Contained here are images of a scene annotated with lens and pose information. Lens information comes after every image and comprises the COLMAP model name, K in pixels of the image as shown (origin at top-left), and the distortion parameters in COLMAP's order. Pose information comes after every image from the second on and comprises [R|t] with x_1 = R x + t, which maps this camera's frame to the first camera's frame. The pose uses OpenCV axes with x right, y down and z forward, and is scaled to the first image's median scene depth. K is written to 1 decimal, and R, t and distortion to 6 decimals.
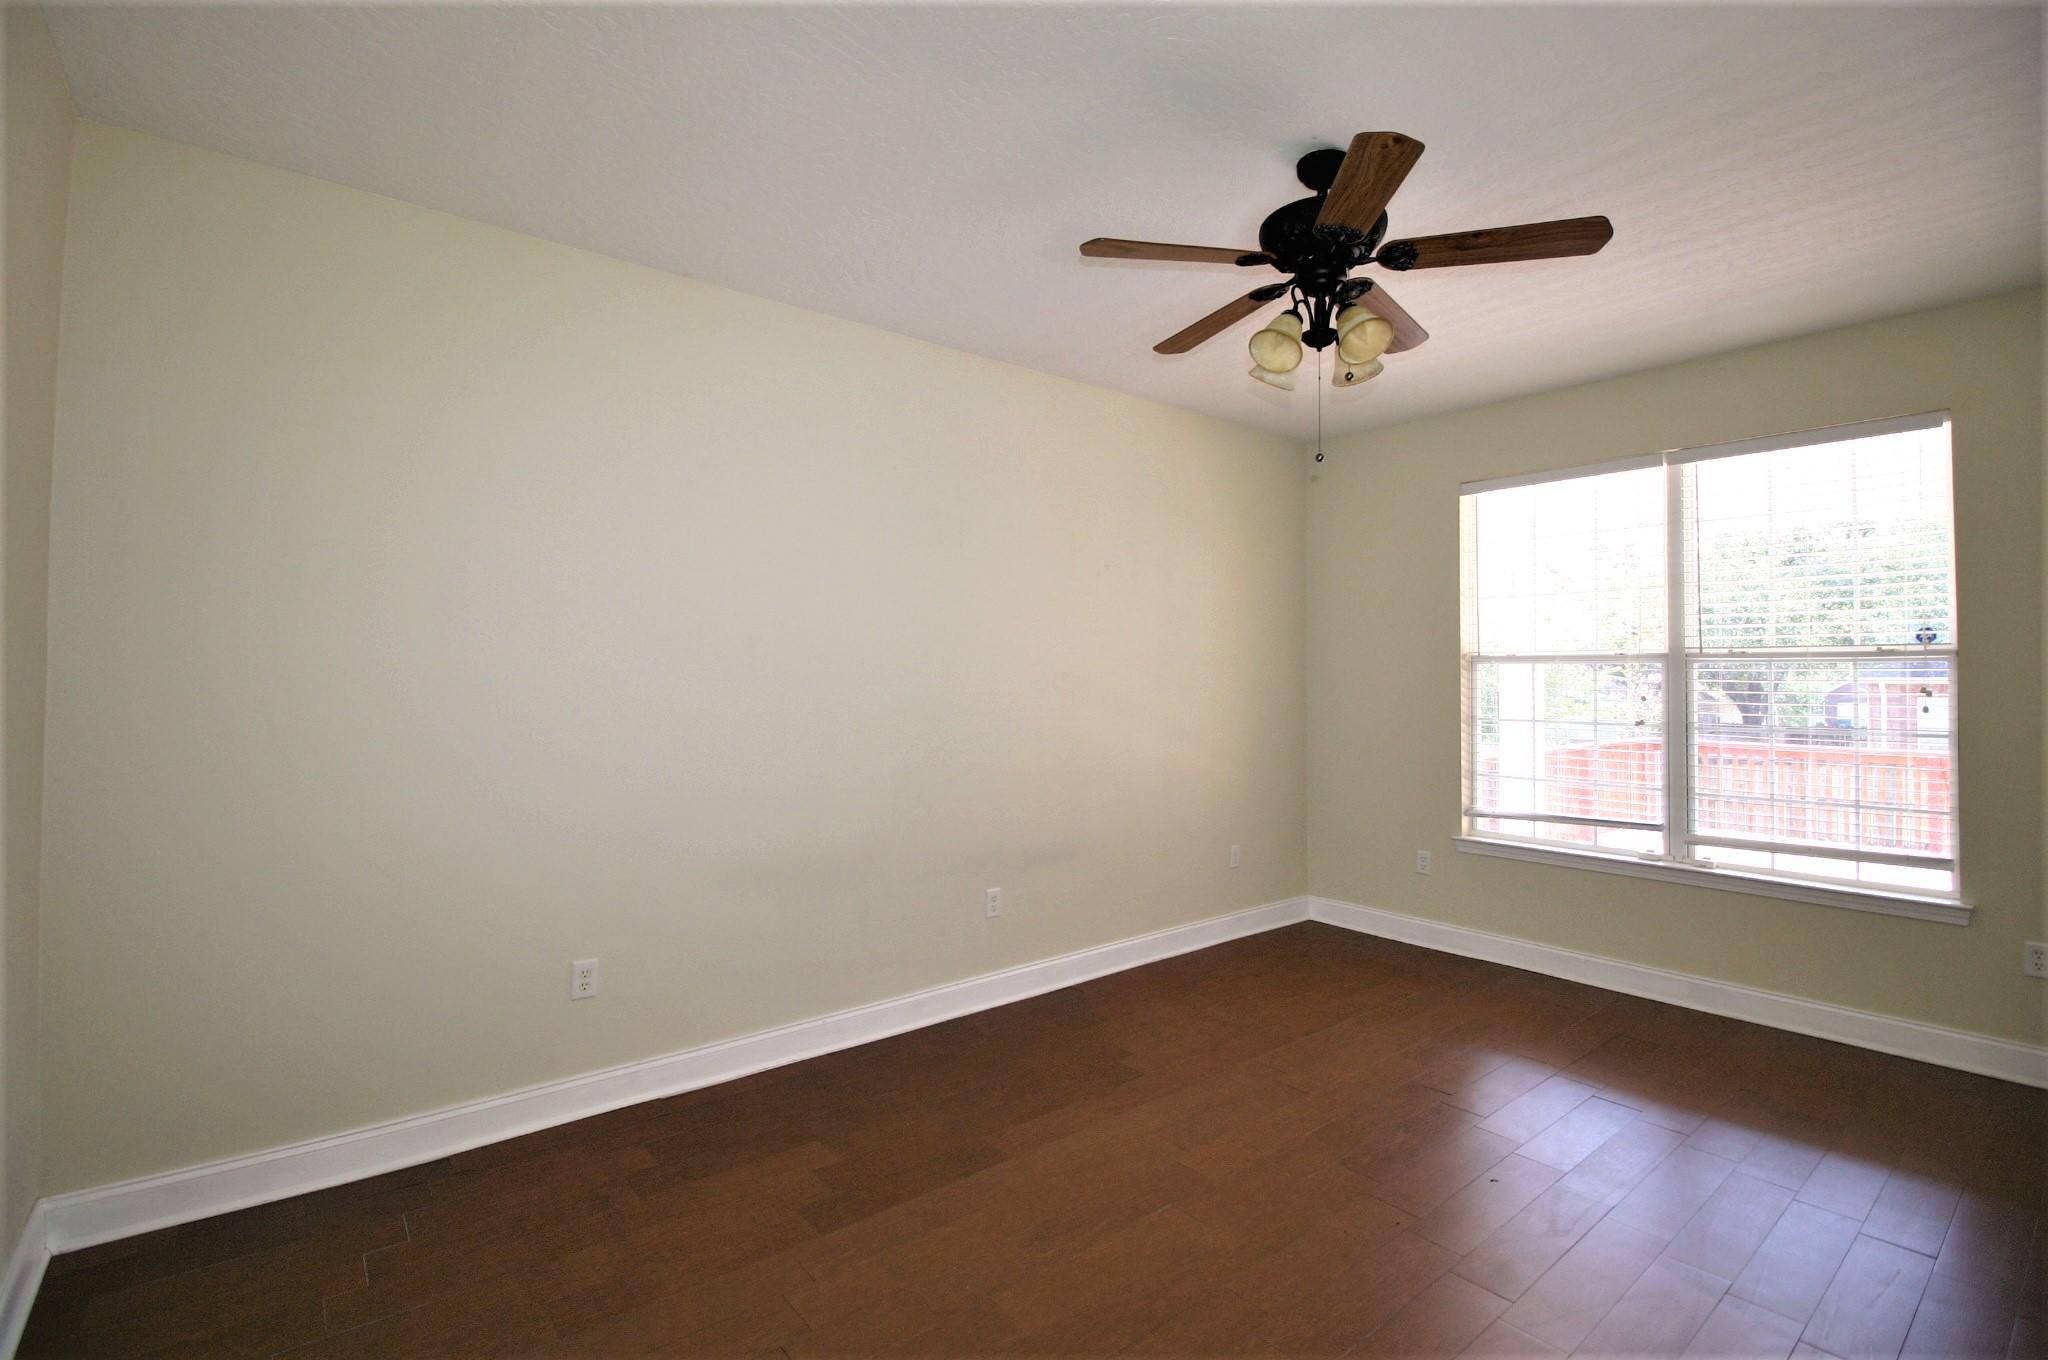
lens RADIAL K [[970.8, 0, 1019.5], [0, 970.8, 659.1], [0, 0, 1]] dist [-0.001995, -0.013976]
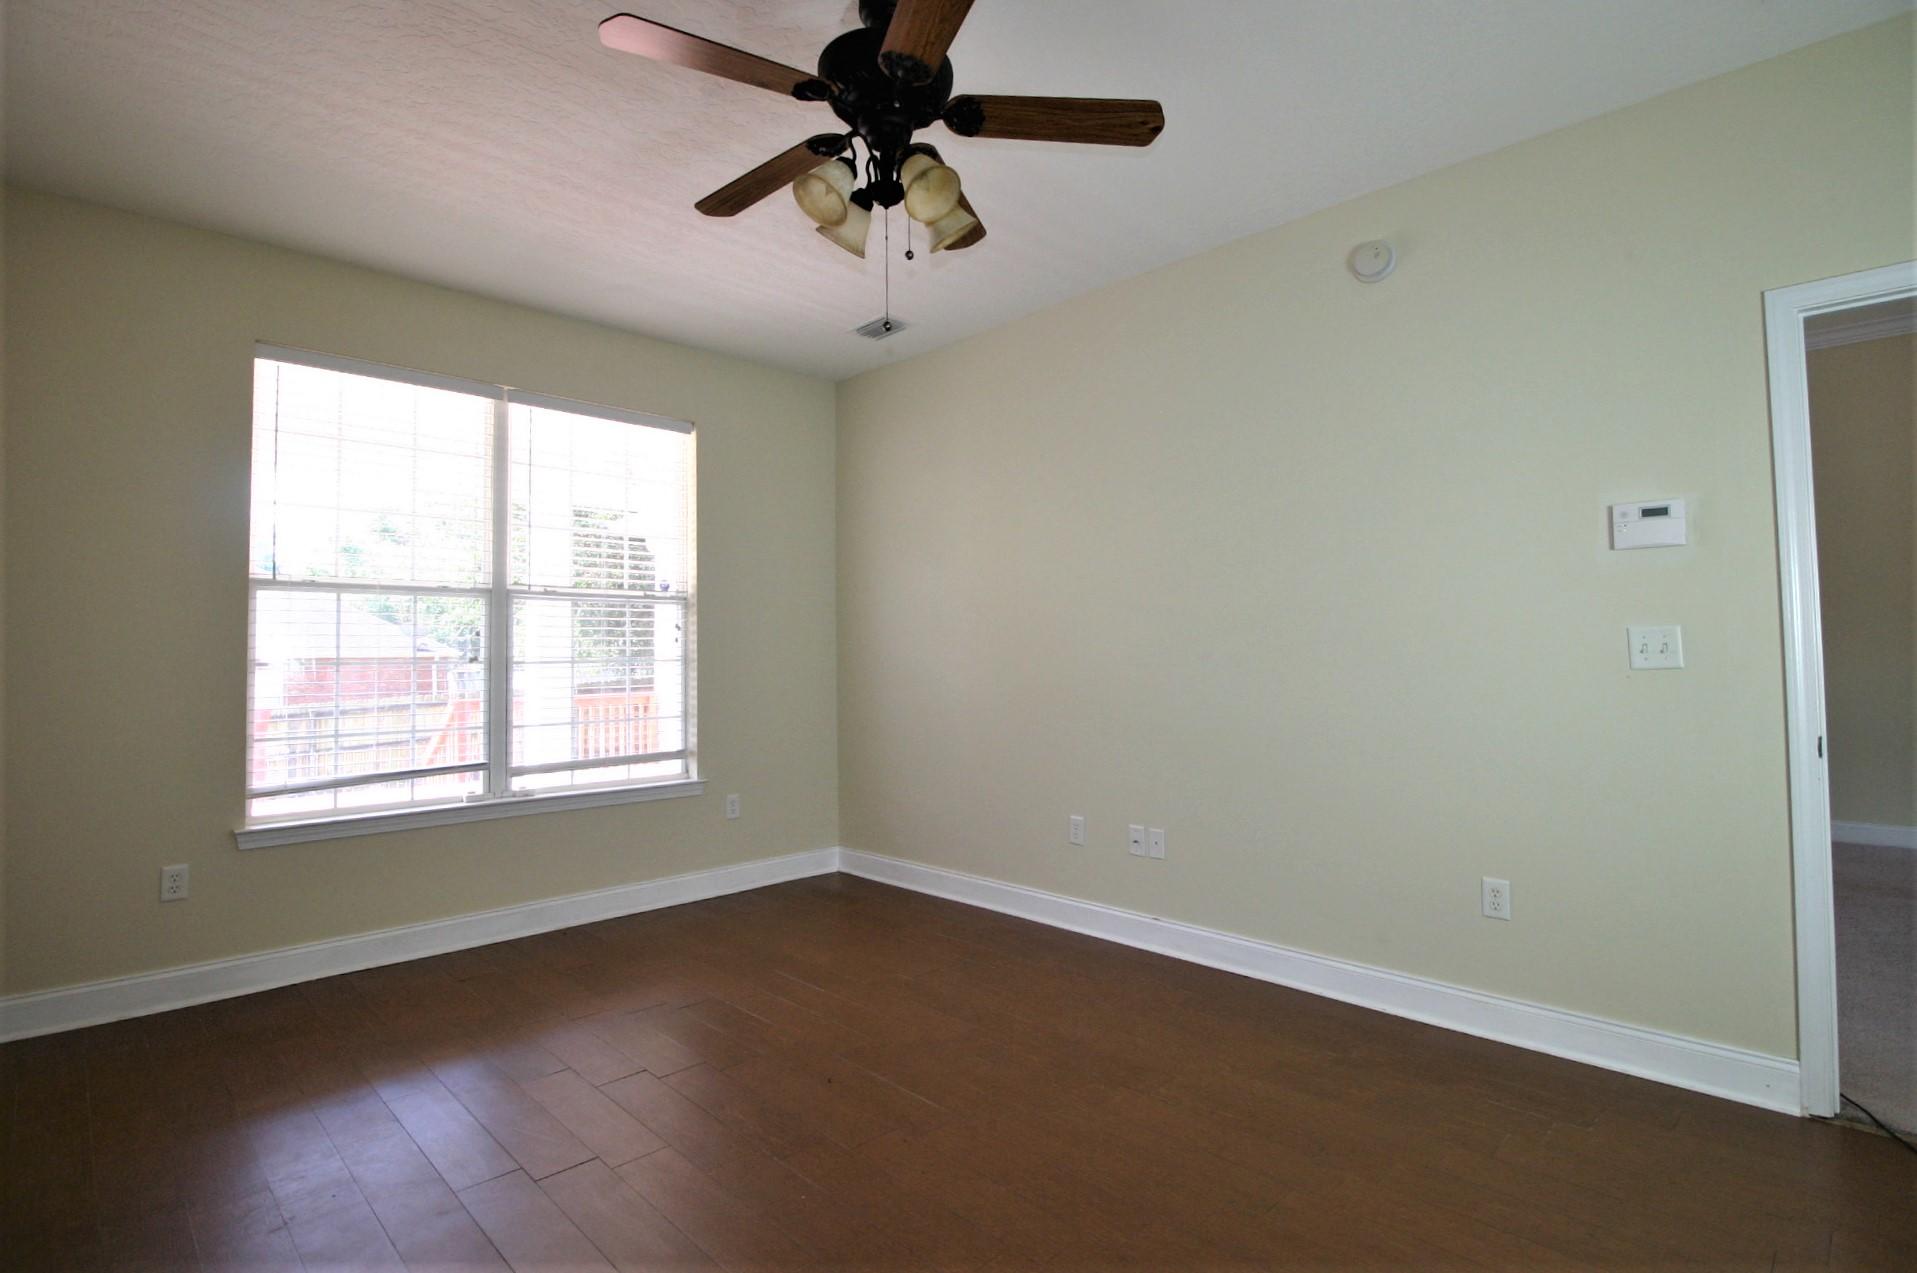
lens RADIAL K [[908.7, 0, 954.3], [0, 908.7, 617.0], [0, 0, 1]] dist [-0.001995, -0.013976]
pose [[-0.089936, 0.027490, 0.995568, -0.302723], [-0.015284, 0.999463, -0.028978, 0.043485], [-0.995830, -0.017823, -0.089467, 0.618455]]
